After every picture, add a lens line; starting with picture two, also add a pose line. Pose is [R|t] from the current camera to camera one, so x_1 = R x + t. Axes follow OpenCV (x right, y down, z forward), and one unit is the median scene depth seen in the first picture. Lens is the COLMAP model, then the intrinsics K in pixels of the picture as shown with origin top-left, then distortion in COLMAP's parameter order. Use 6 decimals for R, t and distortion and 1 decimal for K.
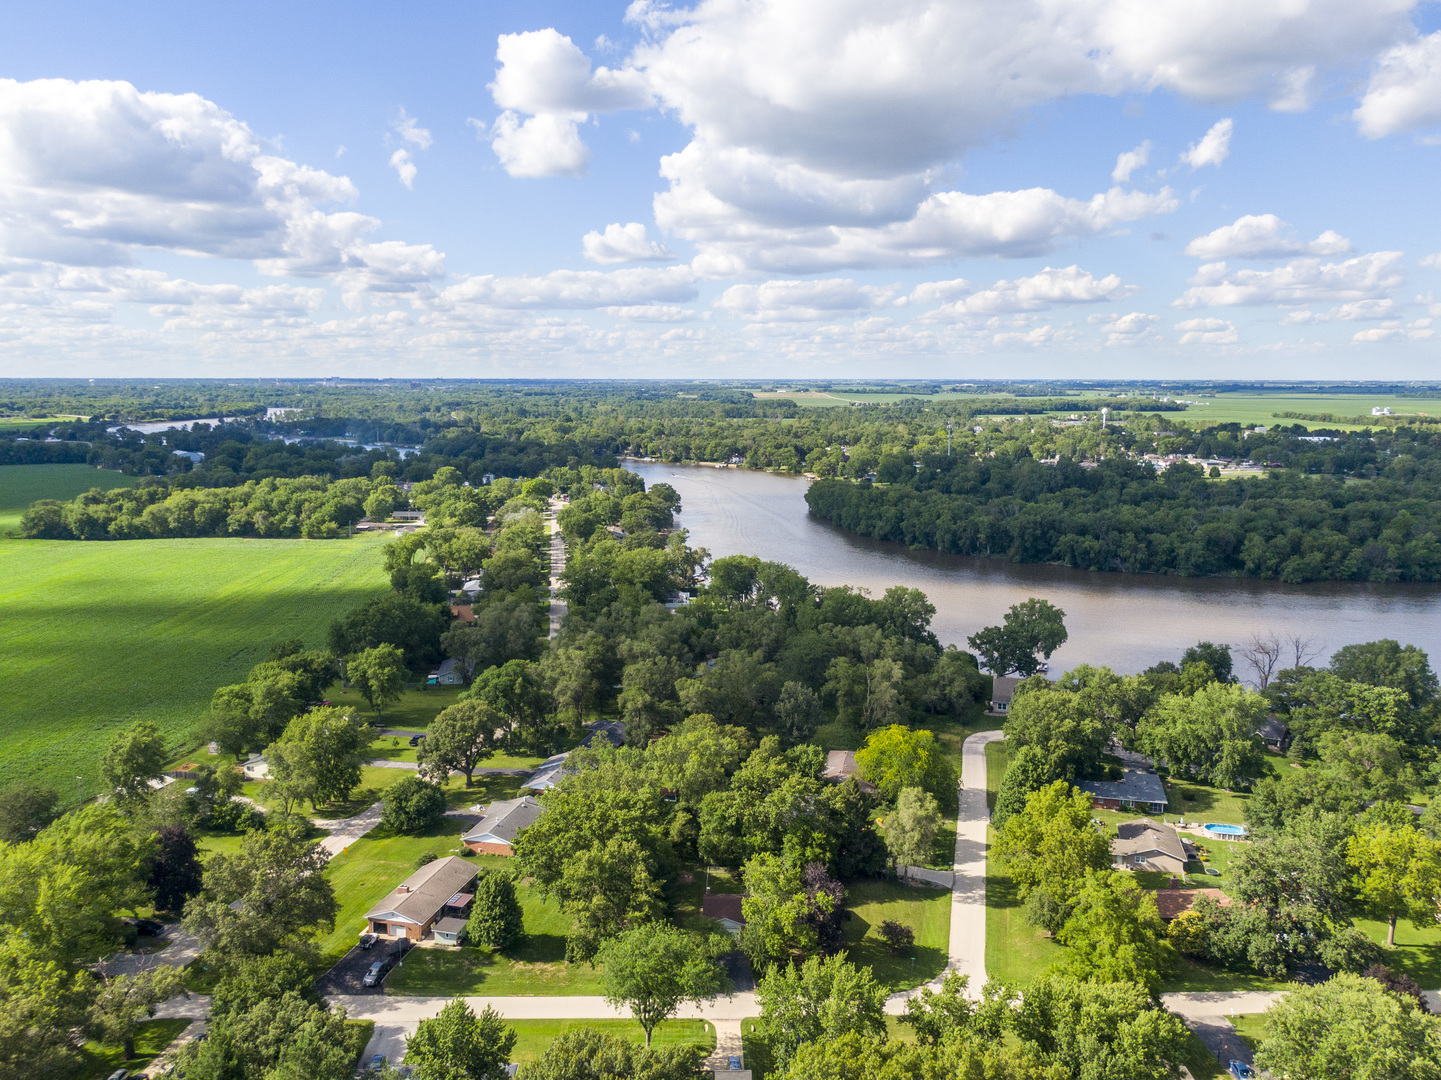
lens RADIAL K [[1181.9, 0, 720.5], [0, 1181.9, 540.0], [0, 0, 1]] dist [-0.003511, 0.018963]
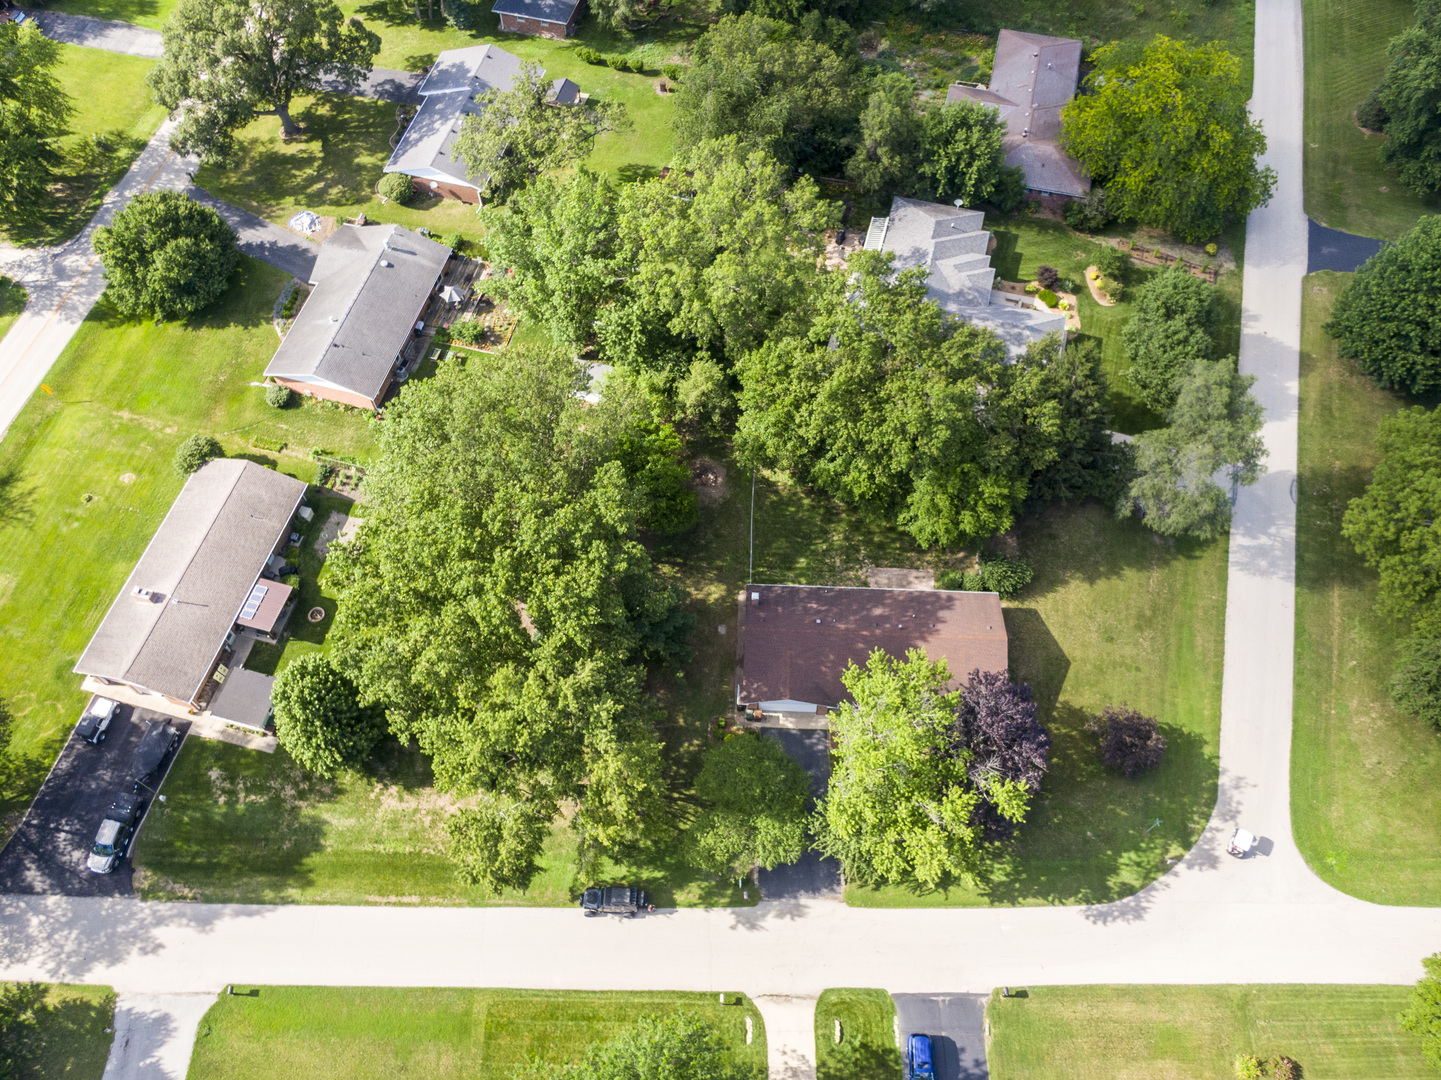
lens RADIAL K [[1181.9, 0, 720.5], [0, 1181.9, 540.0], [0, 0, 1]] dist [-0.003511, 0.018963]
pose [[0.999550, 0.022315, -0.020031, -0.015071], [0.001859, 0.620588, 0.784135, -0.105735], [0.029929, -0.783819, 0.620267, 0.692133]]
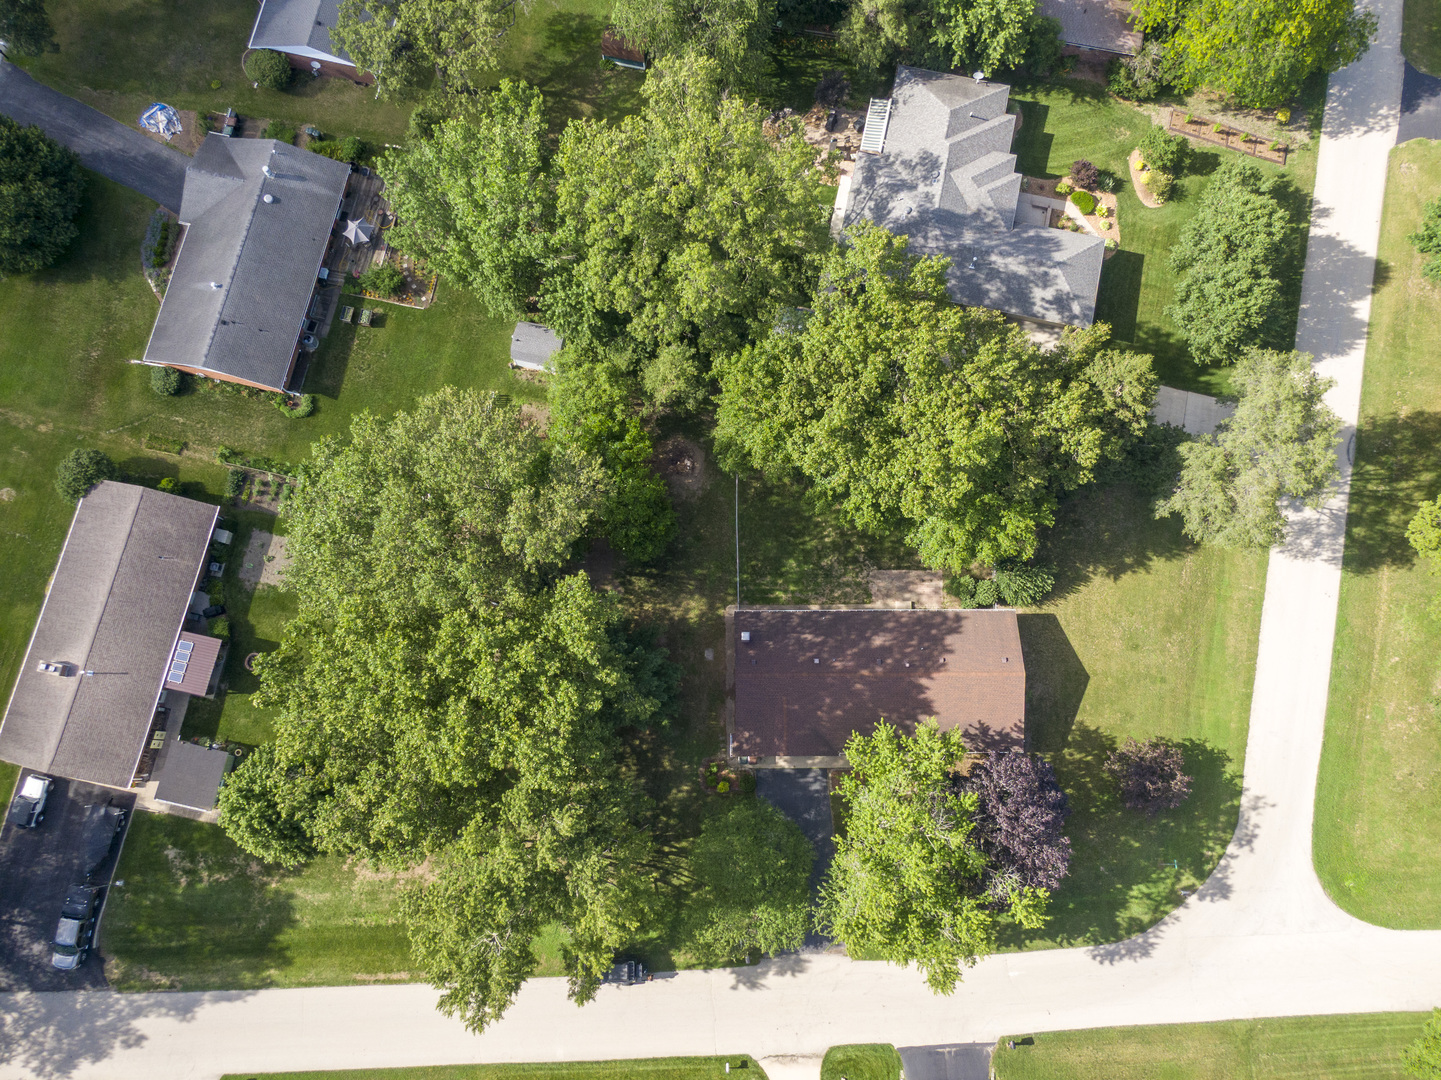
lens RADIAL K [[1181.9, 0, 720.5], [0, 1181.9, 540.0], [0, 0, 1]] dist [-0.003511, 0.018963]
pose [[0.999817, -0.018098, 0.006158, -0.021128], [0.000261, 0.335034, 0.942206, -0.130215], [-0.019115, -0.942032, 0.334977, 0.863451]]
